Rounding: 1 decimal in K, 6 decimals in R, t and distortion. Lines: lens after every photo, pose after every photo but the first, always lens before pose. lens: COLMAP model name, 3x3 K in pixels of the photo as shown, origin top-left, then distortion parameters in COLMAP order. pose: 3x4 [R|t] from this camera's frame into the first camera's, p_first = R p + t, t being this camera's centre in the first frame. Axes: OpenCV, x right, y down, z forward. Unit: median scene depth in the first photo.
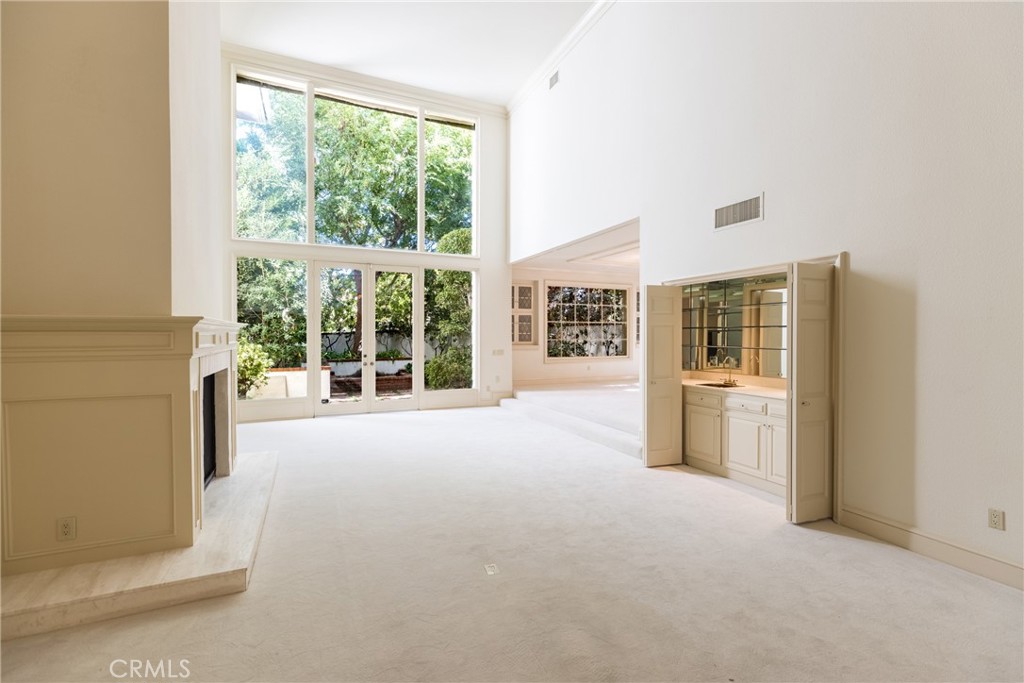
lens RADIAL K [[462.8, 0, 519.7], [0, 462.8, 341.5], [0, 0, 1]] dist [0.004053, -0.000381]
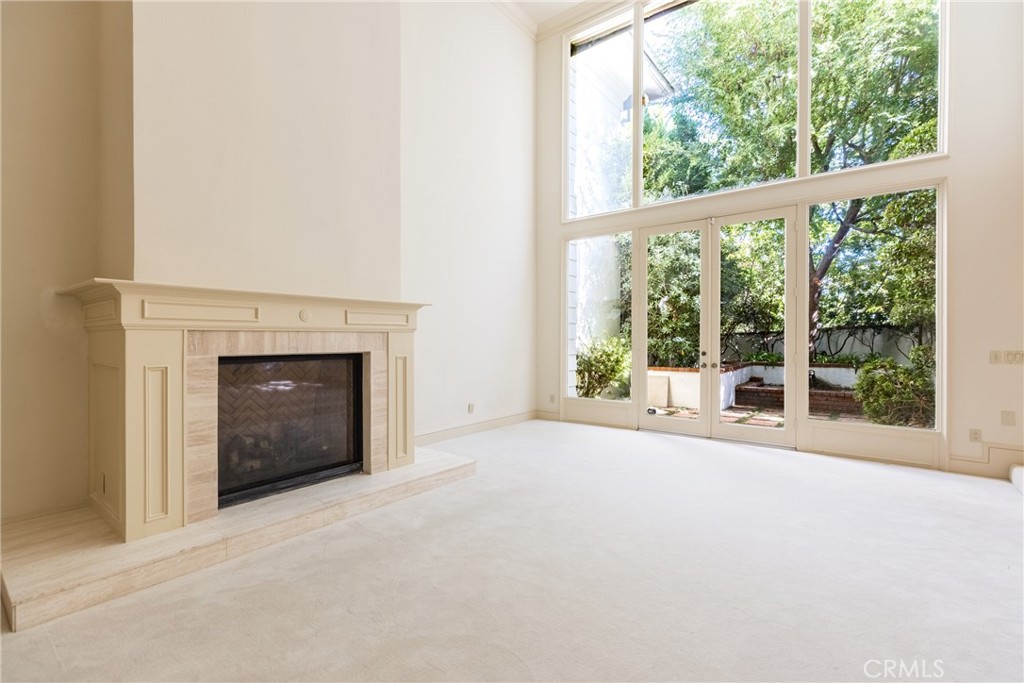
lens RADIAL K [[462.8, 0, 509.2], [0, 462.8, 336.5], [0, 0, 1]] dist [0.004053, -0.000381]
pose [[0.455920, -0.005777, -0.890002, 0.118683], [-0.012384, 0.999841, -0.012833, 0.015329], [0.889934, 0.016872, 0.455776, 0.358805]]
